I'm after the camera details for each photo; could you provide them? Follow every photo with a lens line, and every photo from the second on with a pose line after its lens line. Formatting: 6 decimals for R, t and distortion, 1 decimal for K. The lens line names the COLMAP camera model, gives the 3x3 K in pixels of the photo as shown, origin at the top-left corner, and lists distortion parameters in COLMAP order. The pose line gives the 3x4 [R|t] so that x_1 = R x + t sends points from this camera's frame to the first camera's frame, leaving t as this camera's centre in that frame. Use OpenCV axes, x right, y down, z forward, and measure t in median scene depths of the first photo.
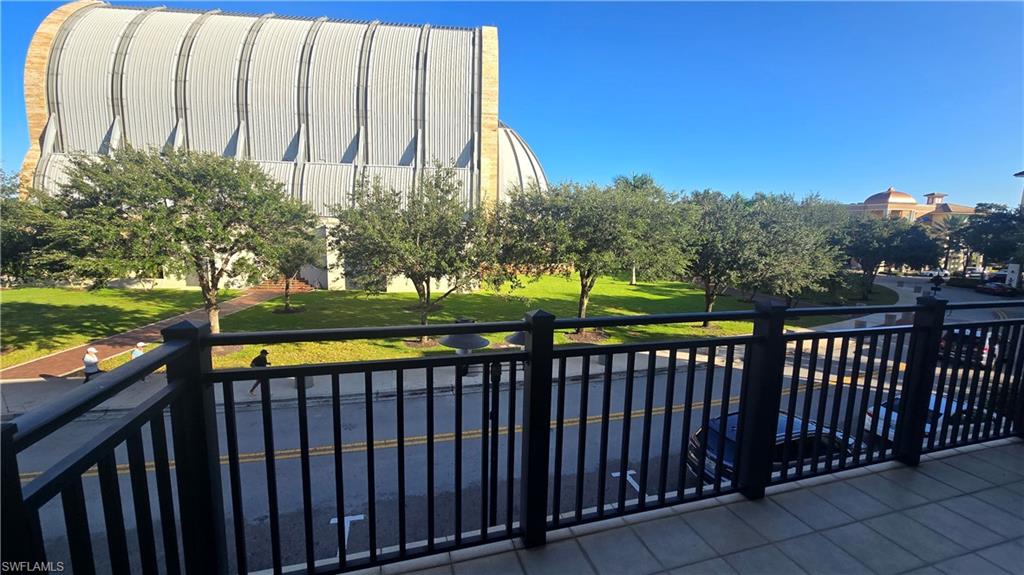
lens RADIAL K [[418.3, 0, 514.8], [0, 418.3, 288.0], [0, 0, 1]] dist [-0.001908, 0.000485]
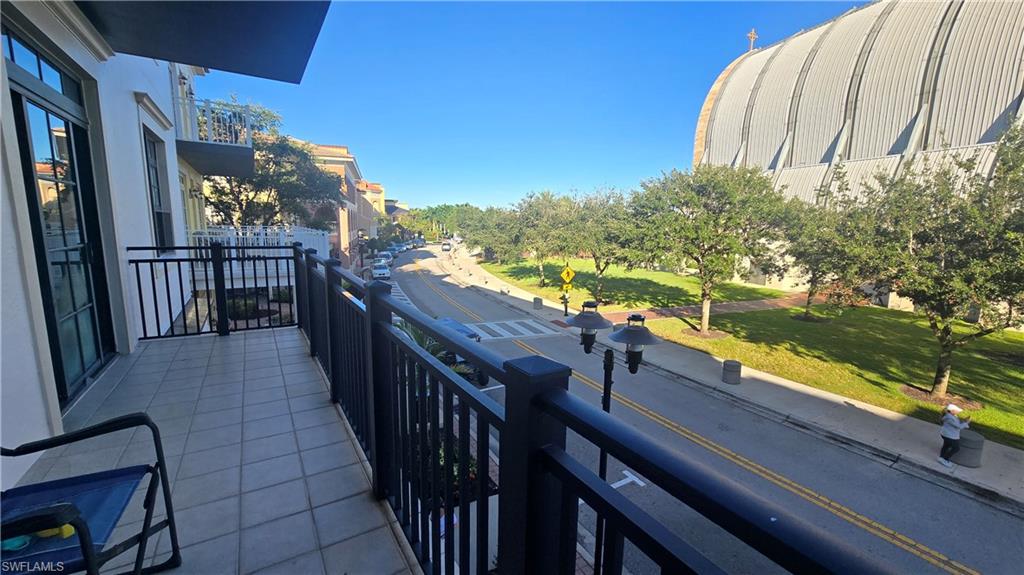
lens RADIAL K [[420.5, 0, 513.7], [0, 420.5, 288.1], [0, 0, 1]] dist [-0.002484, -0.000185]
pose [[0.259935, 0.132008, -0.956560, 0.149002], [-0.138844, 0.985427, 0.098262, -0.011989], [0.955592, 0.107271, 0.274475, 0.063244]]
